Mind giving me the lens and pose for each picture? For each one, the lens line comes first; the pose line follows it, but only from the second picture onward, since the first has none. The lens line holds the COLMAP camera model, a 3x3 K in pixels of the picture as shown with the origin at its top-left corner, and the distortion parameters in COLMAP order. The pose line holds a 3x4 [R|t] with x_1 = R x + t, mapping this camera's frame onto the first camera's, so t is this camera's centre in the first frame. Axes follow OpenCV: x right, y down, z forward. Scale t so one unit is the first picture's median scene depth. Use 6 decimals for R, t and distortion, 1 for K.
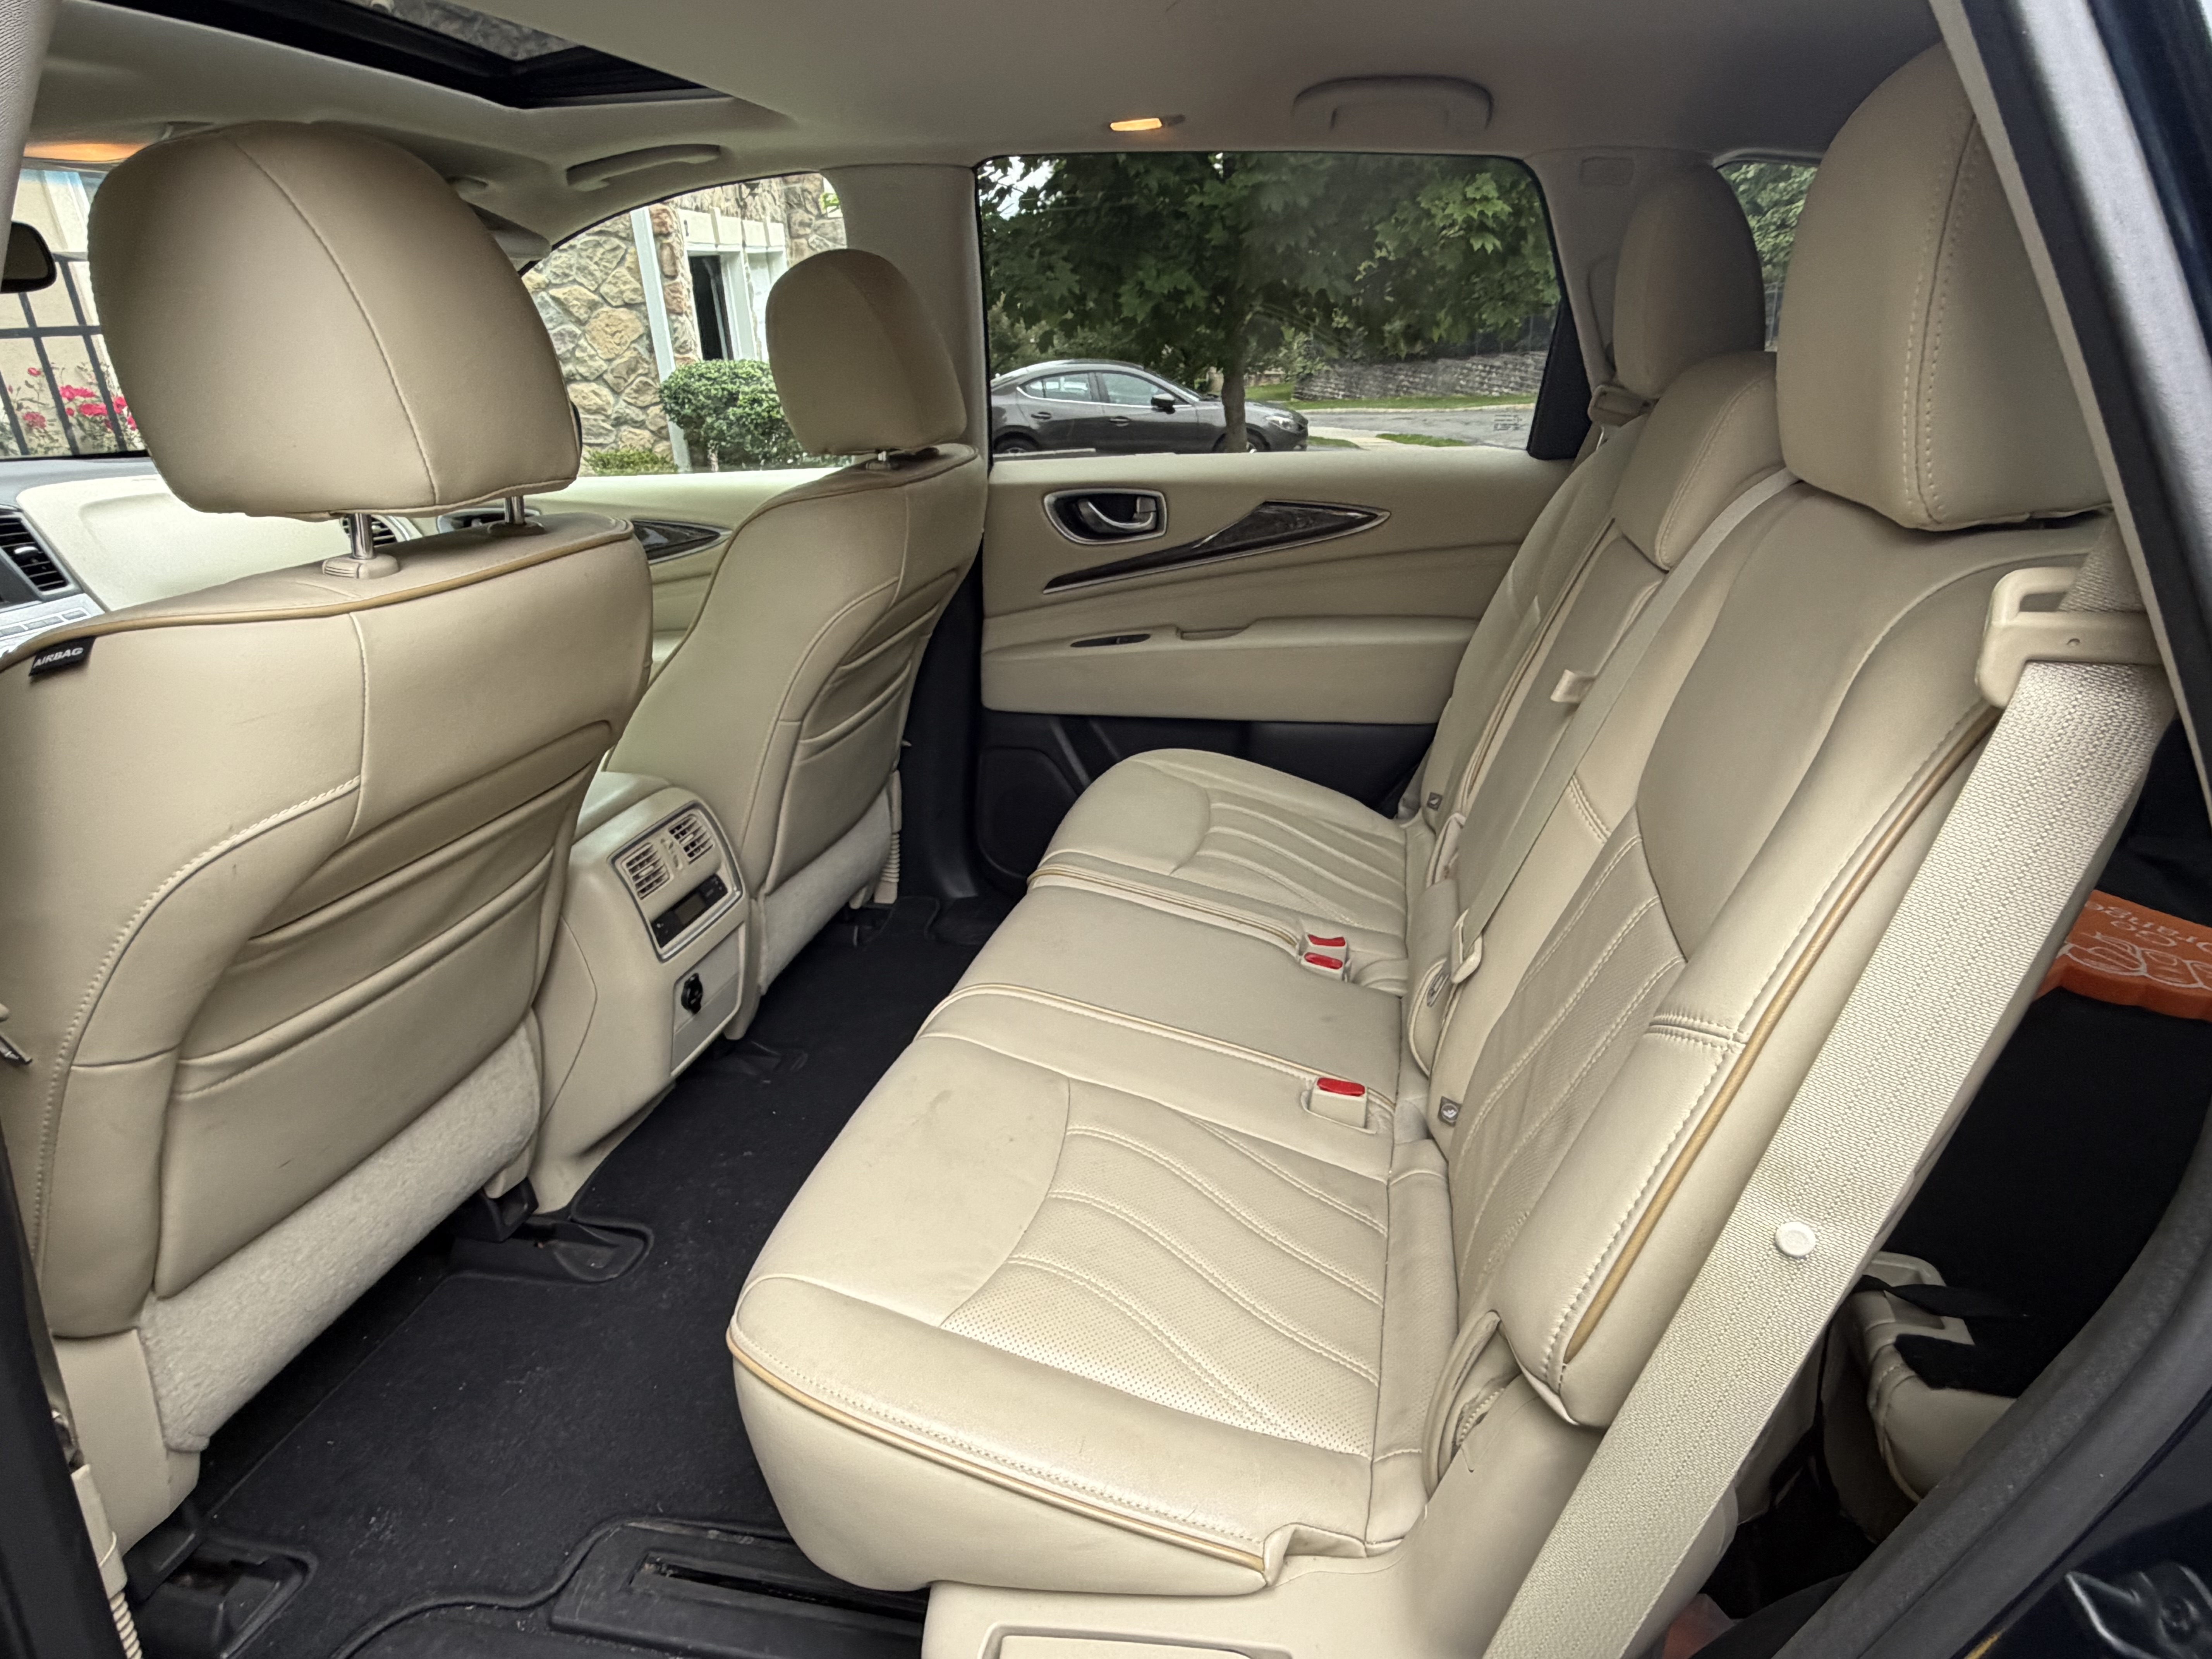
lens RADIAL K [[1308.3, 0, 1088.4], [0, 1308.3, 823.3], [0, 0, 1]] dist [-0.000245, 0.001909]
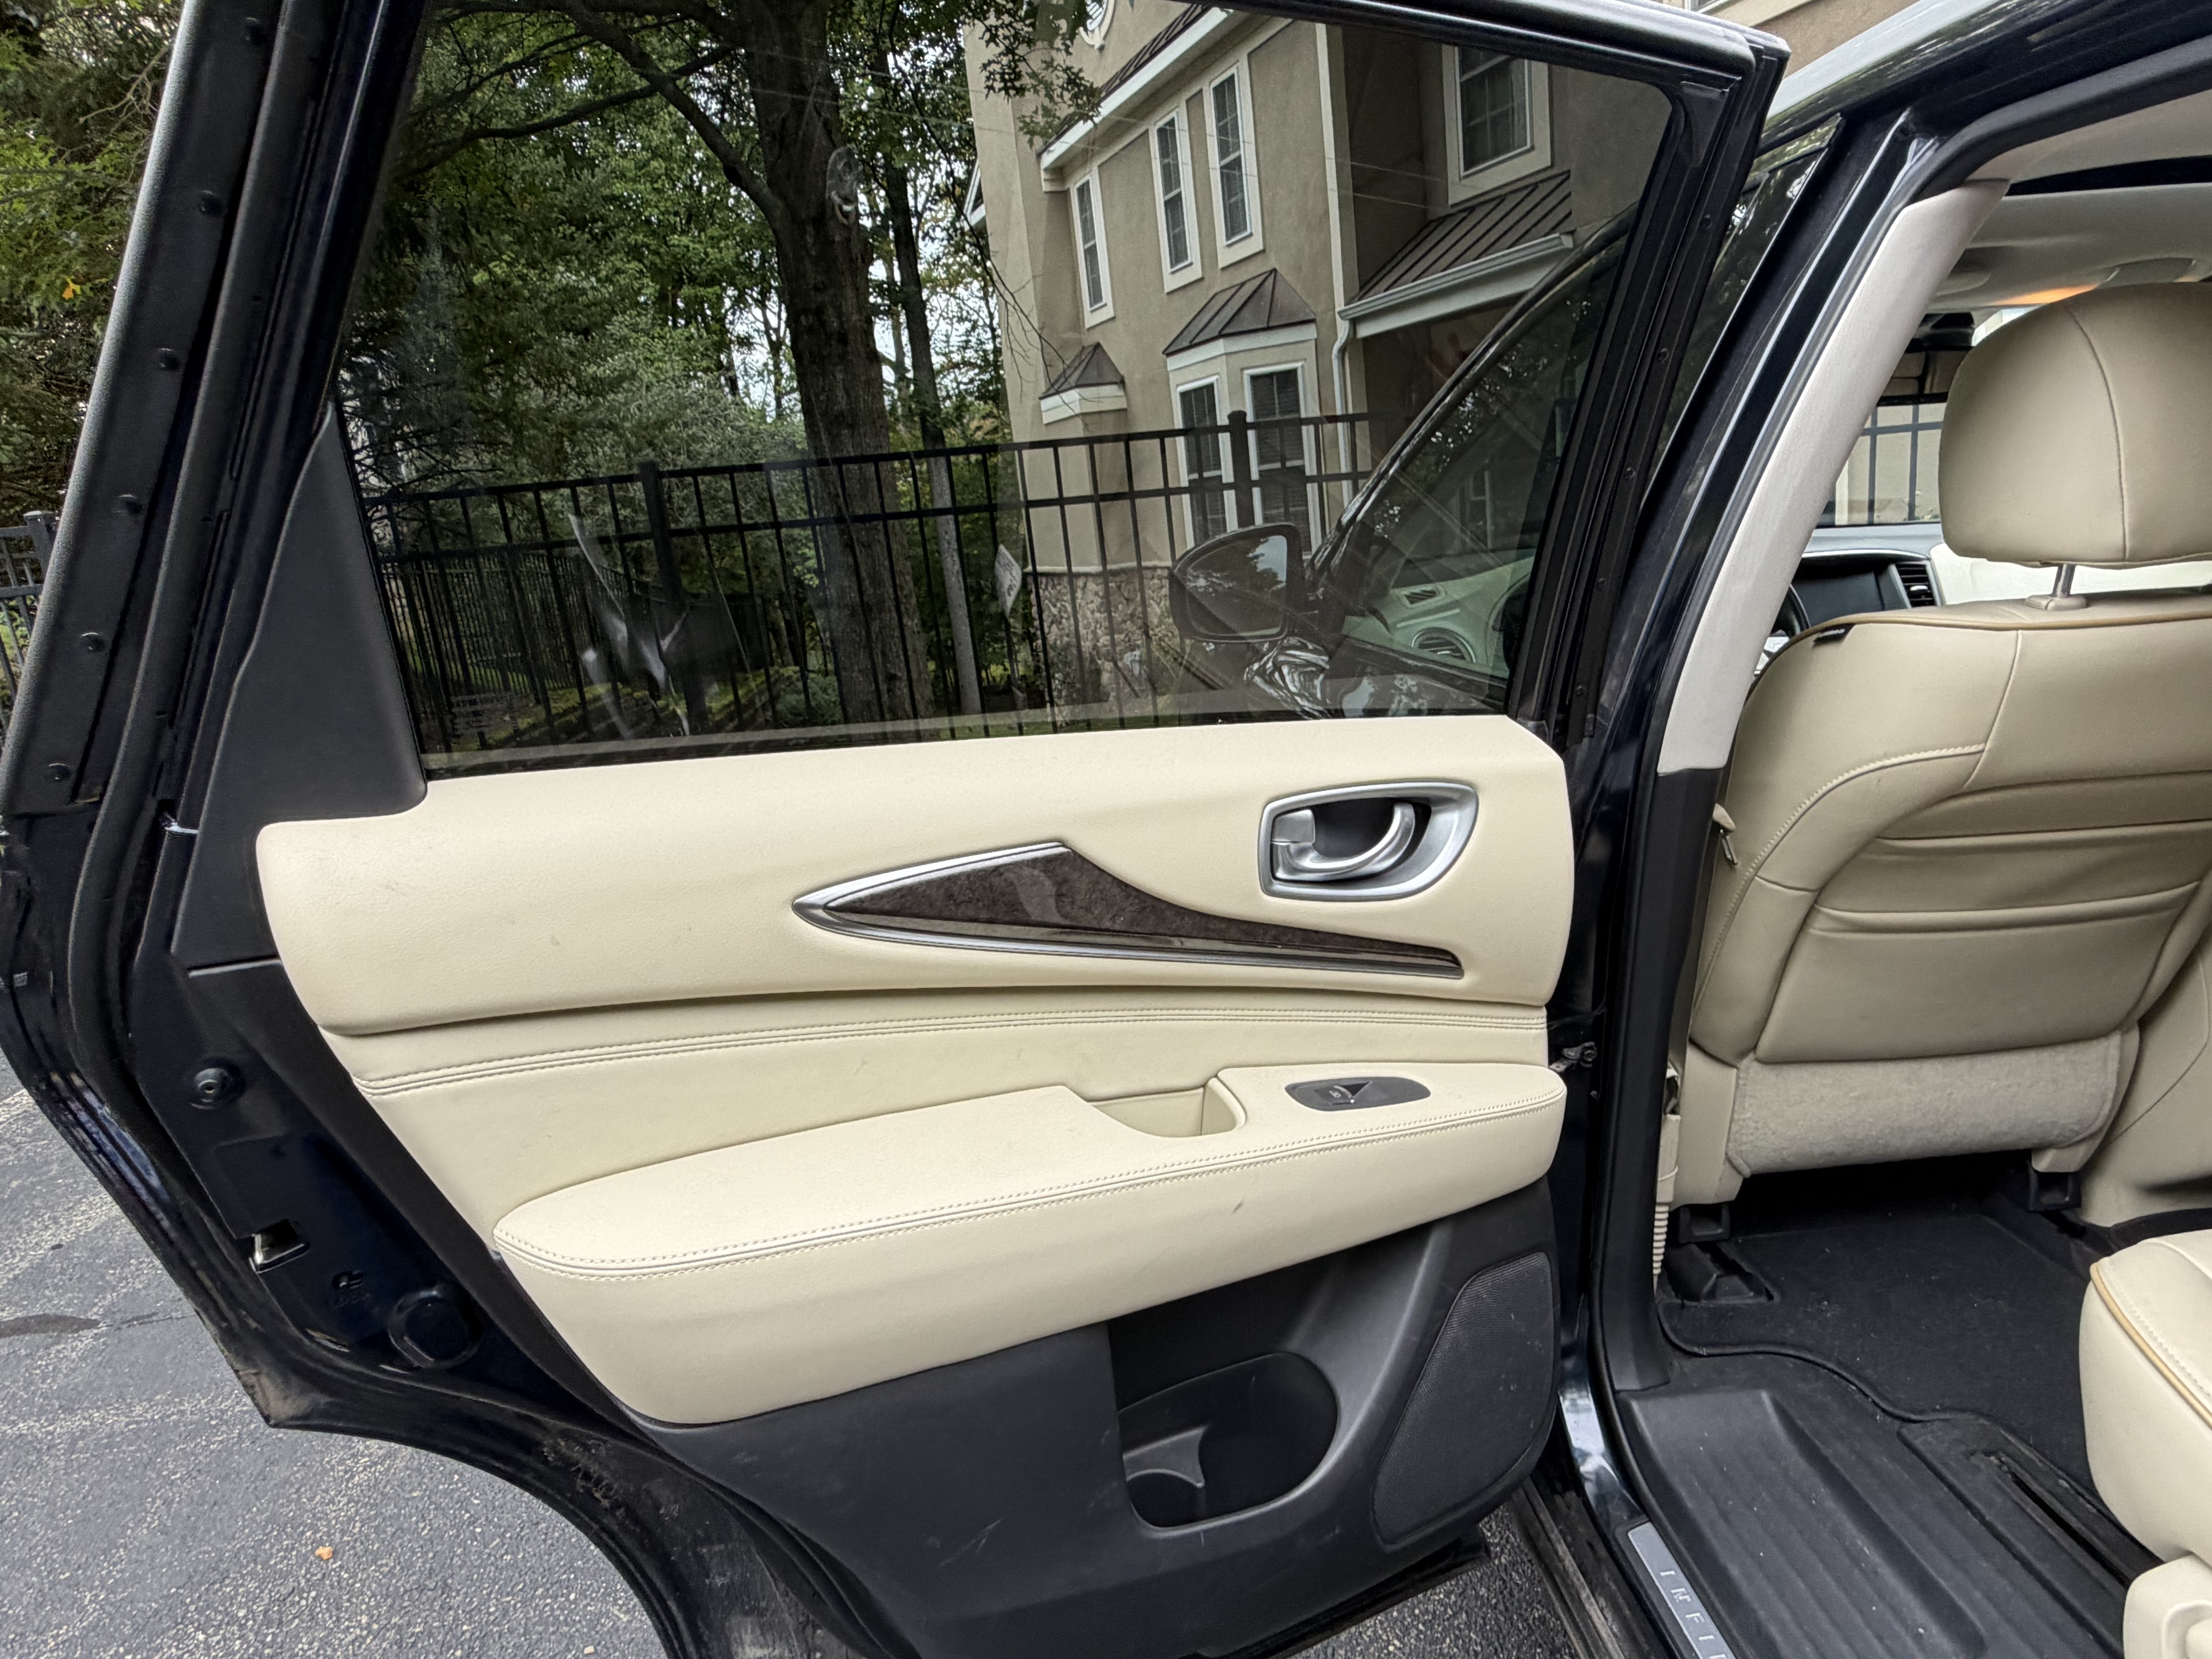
lens RADIAL K [[1308.3, 0, 1088.4], [0, 1308.3, 823.3], [0, 0, 1]] dist [-0.000245, 0.001909]
pose [[0.279937, 0.242871, -0.928789, 0.429707], [-0.287810, 0.944201, 0.160155, 0.082617], [0.915861, 0.222482, 0.334217, -0.291499]]
